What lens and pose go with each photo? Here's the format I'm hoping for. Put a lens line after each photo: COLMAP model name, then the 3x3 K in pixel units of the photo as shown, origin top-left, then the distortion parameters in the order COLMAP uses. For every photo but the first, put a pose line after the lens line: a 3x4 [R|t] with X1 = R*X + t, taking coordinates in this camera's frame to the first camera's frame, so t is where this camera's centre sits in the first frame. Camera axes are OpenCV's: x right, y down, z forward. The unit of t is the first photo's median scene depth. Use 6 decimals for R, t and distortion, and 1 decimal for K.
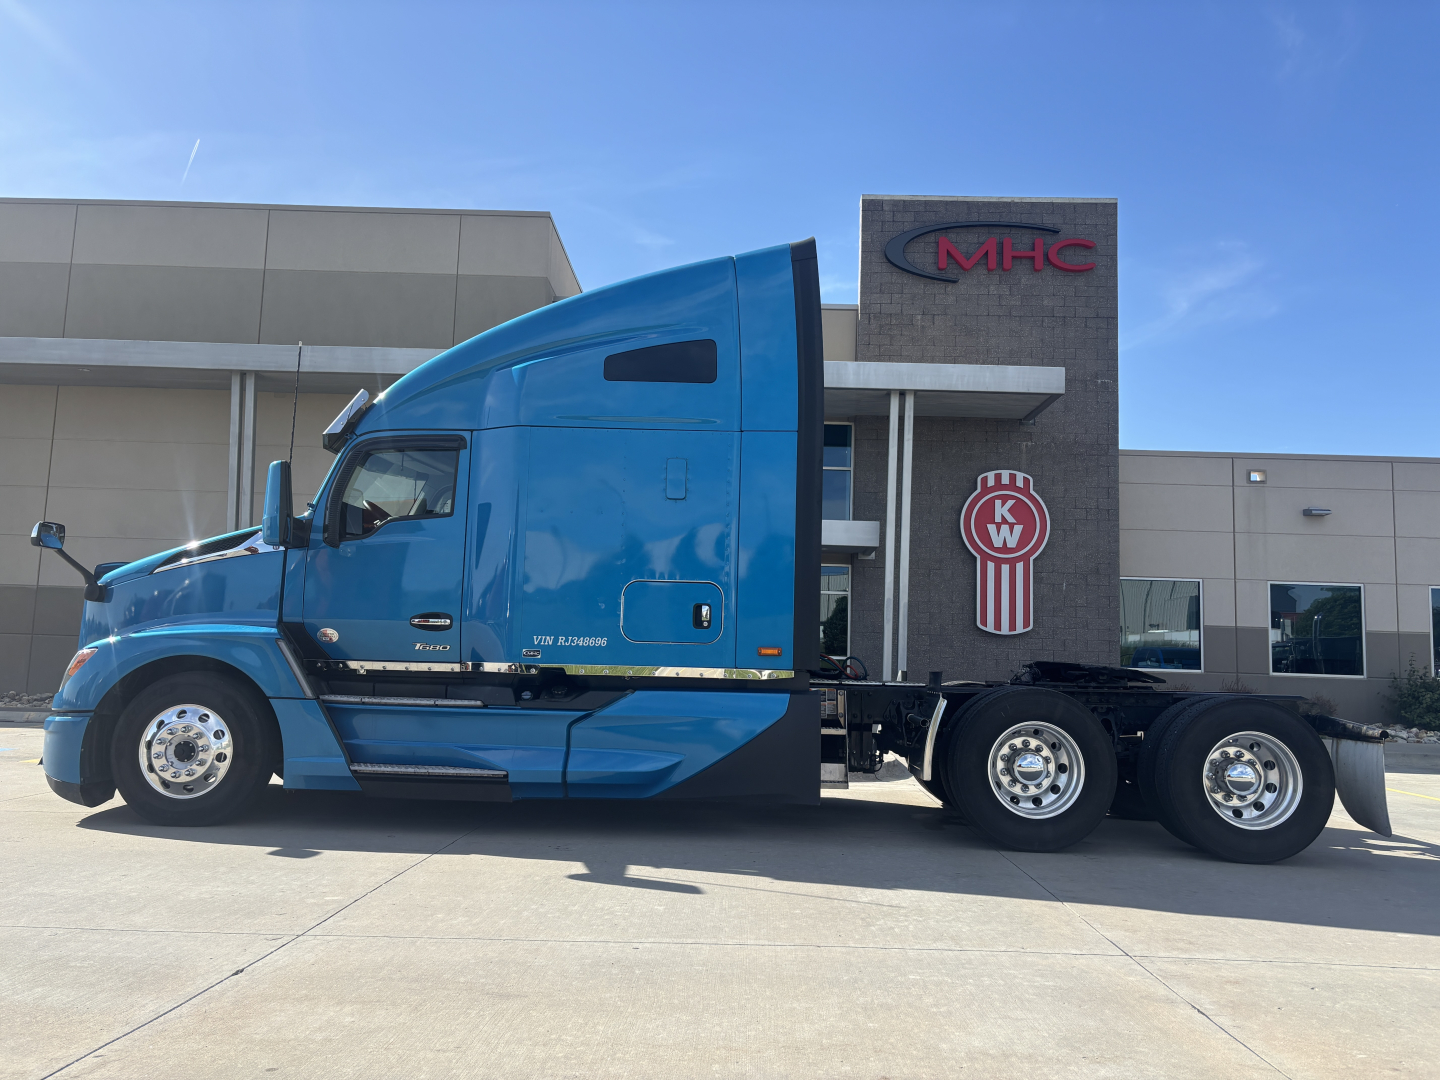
lens RADIAL K [[999.7, 0, 719.0], [0, 999.7, 512.0], [0, 0, 1]] dist [-0.041056, -0.001411]
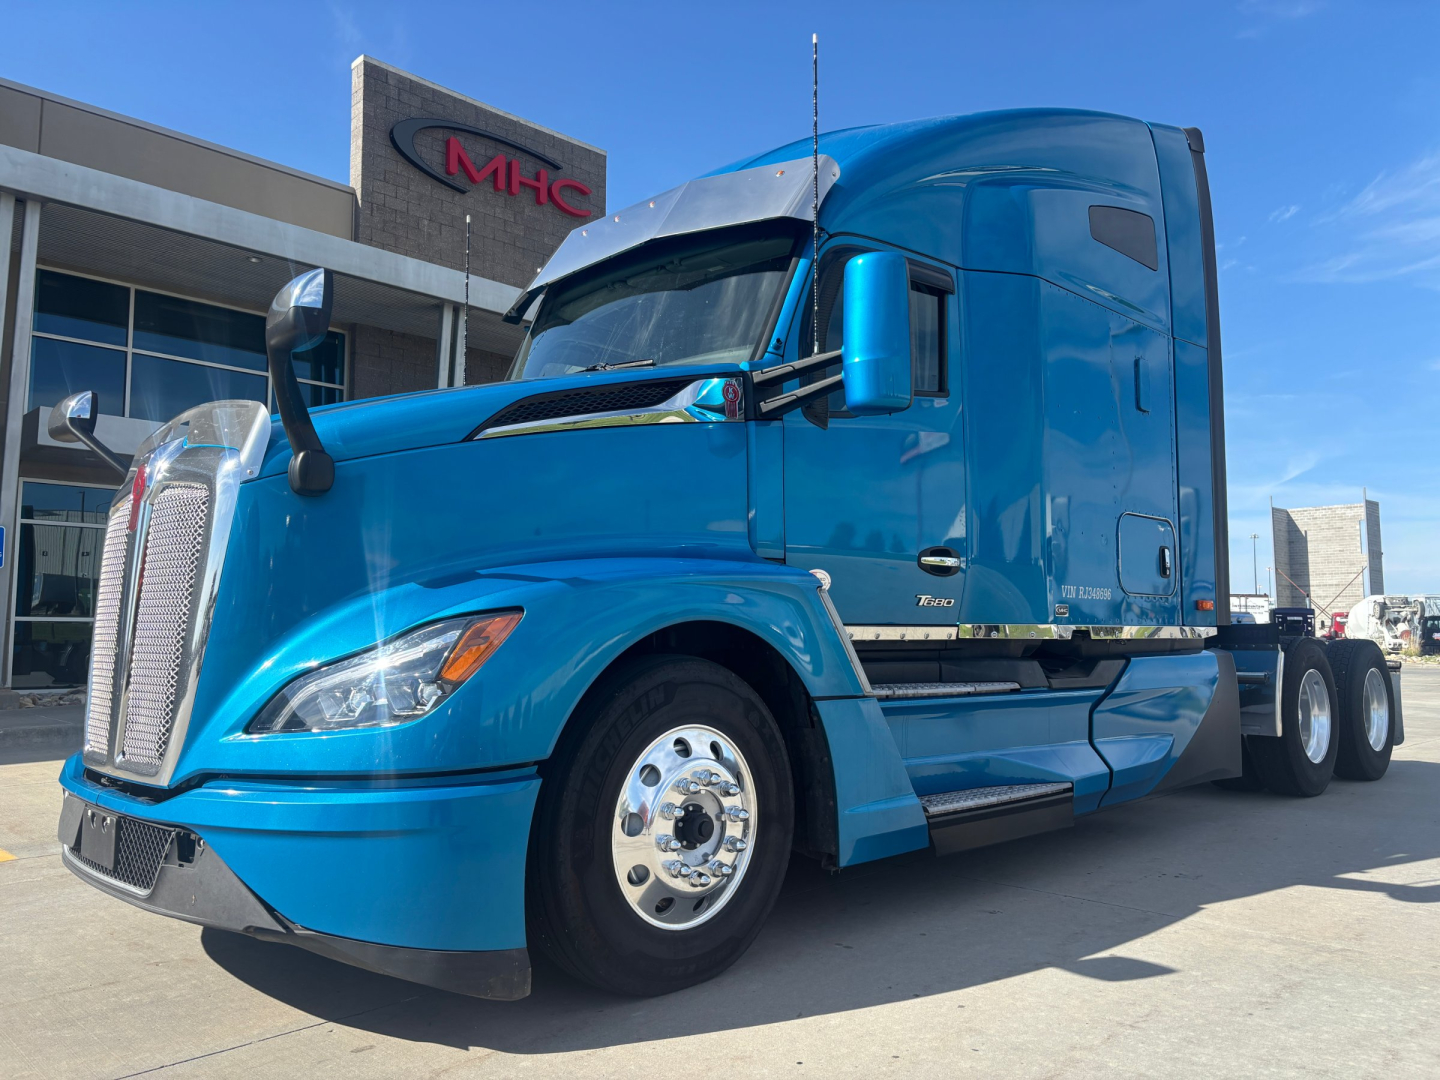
lens RADIAL K [[1045.6, 0, 715.5], [0, 1045.6, 501.7], [0, 0, 1]] dist [0.001371, -0.026945]
pose [[0.725930, 0.069600, 0.684238, -0.216144], [-0.093633, 0.995605, -0.001933, 0.022303], [-0.681365, -0.062664, 0.729256, 0.157947]]
